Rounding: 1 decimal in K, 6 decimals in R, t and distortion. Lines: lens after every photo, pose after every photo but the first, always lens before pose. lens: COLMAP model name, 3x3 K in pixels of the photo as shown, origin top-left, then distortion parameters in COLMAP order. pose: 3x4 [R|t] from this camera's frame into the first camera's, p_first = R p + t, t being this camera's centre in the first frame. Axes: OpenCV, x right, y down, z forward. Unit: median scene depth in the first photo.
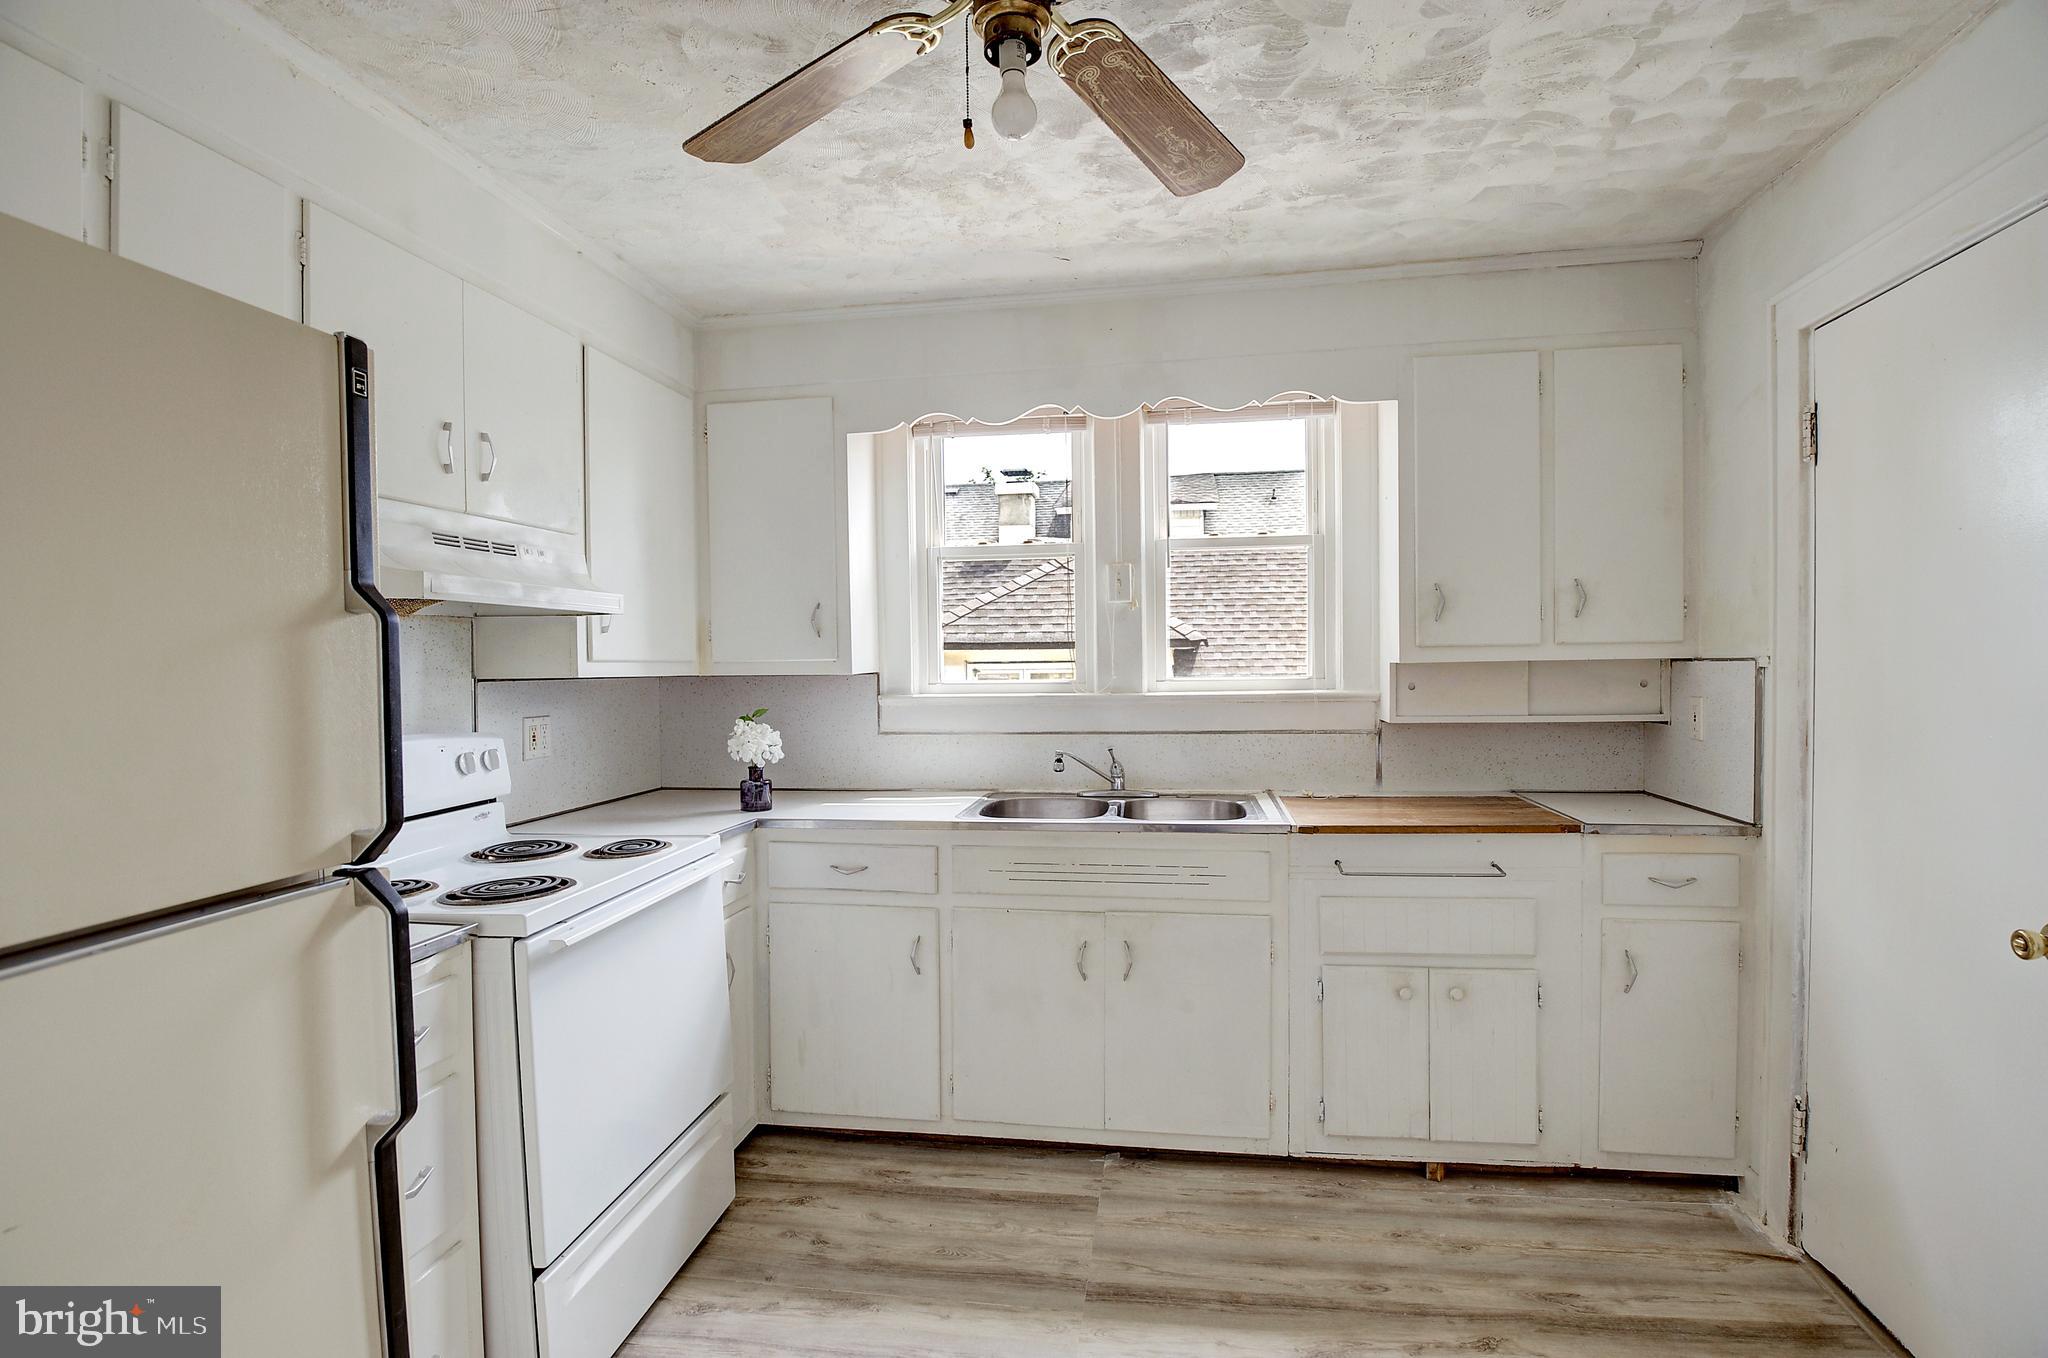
lens RADIAL K [[988.7, 0, 1022.4], [0, 988.7, 676.1], [0, 0, 1]] dist [-0.027277, -0.002334]
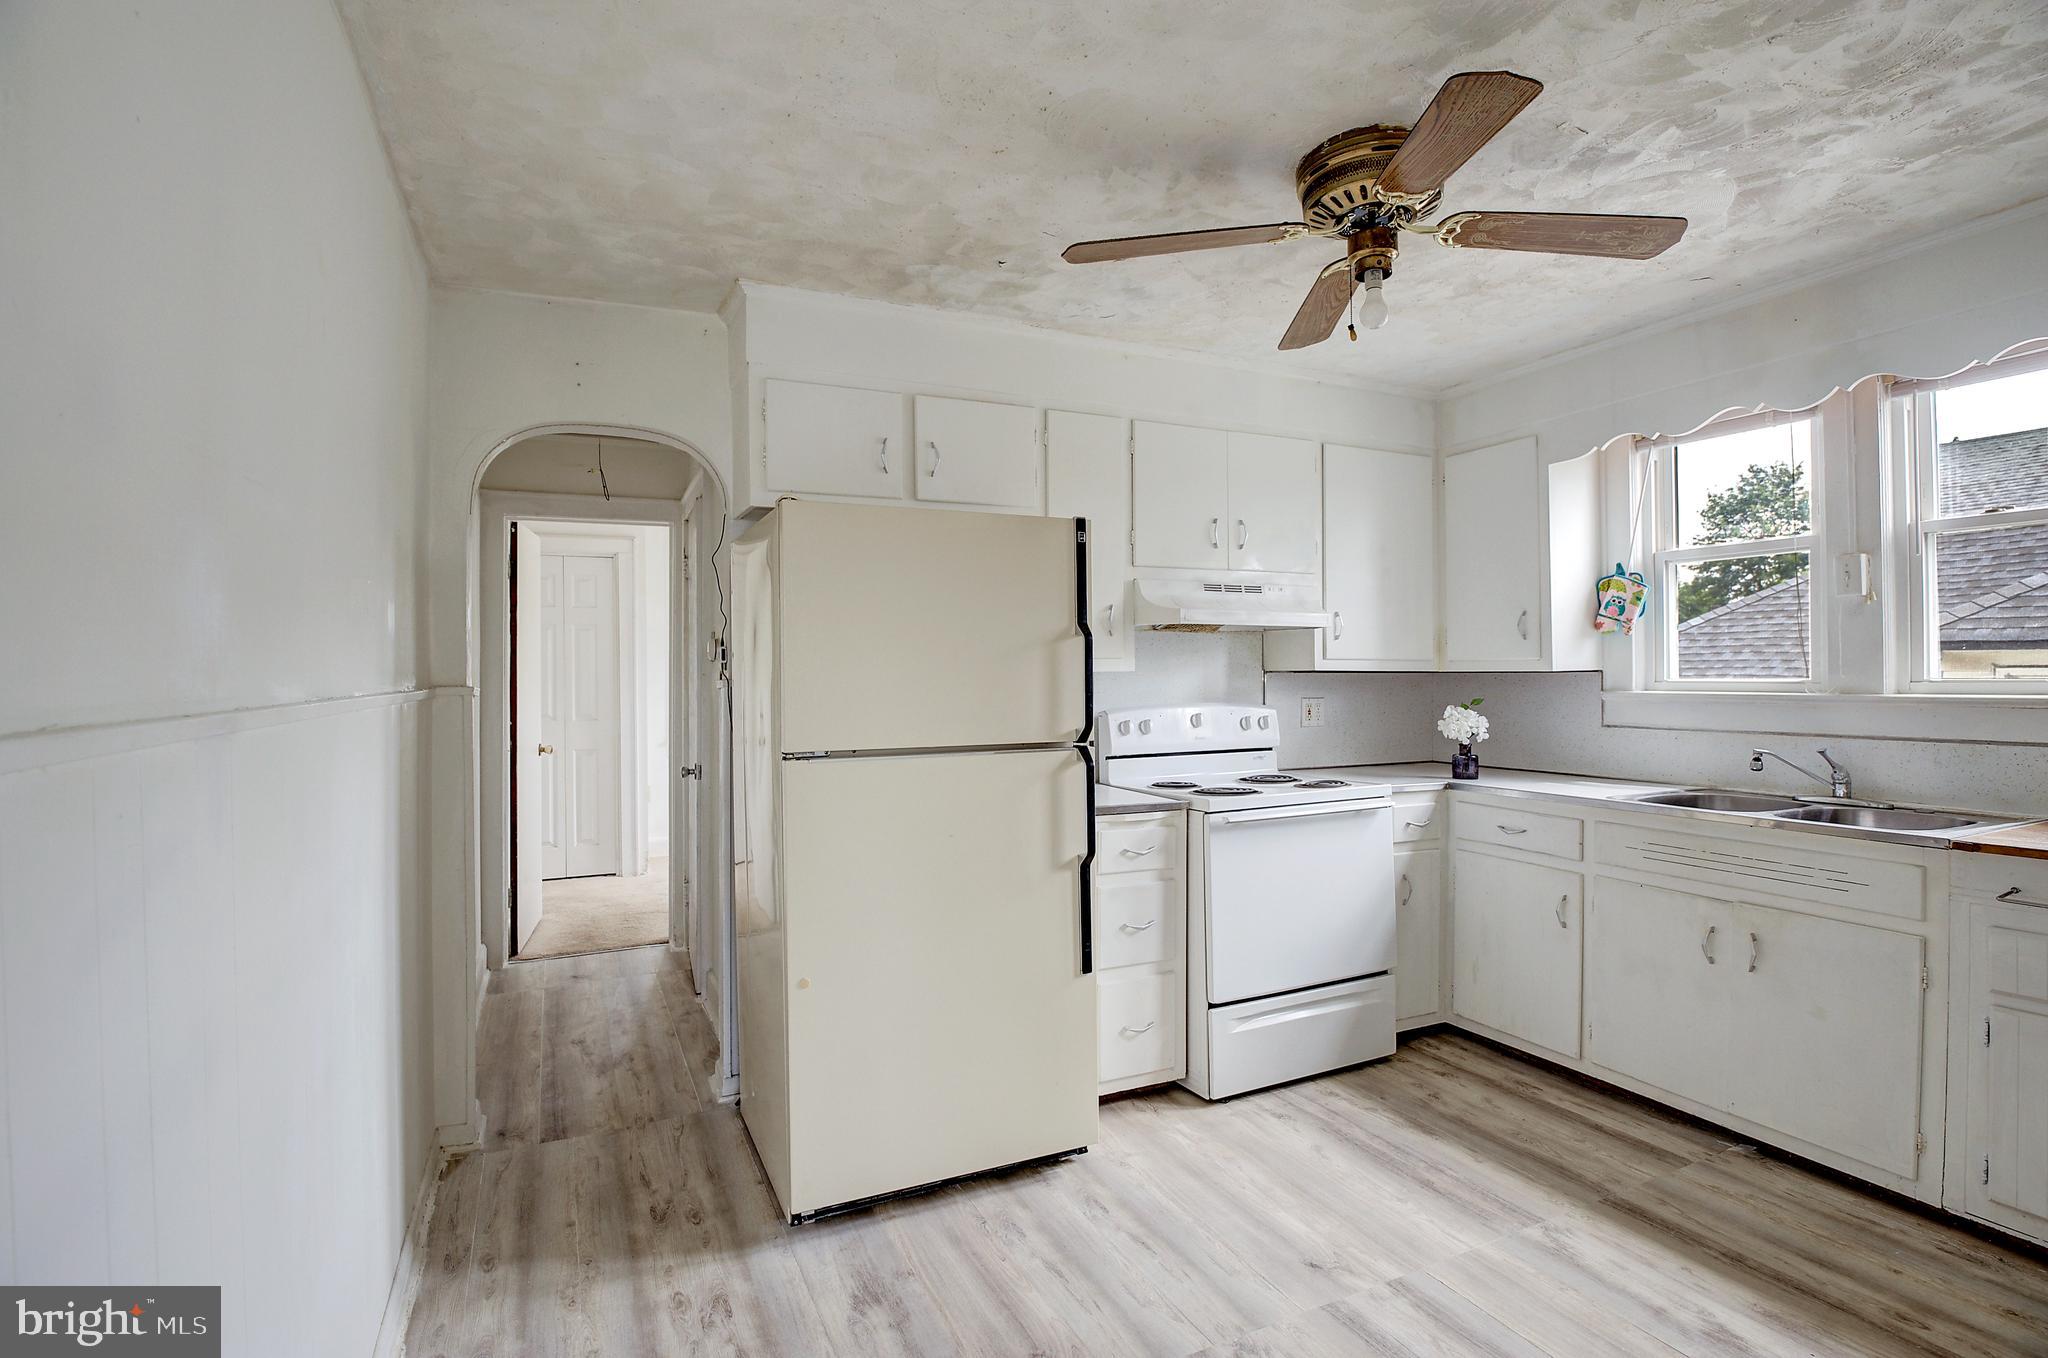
lens RADIAL K [[988.7, 0, 1030.9], [0, 988.7, 676.0], [0, 0, 1]] dist [-0.027277, -0.002334]
pose [[0.566774, 0.010995, -0.823800, 0.524871], [-0.015467, 0.999877, 0.002704, 0.012412], [0.823728, 0.011209, 0.566874, -0.192178]]
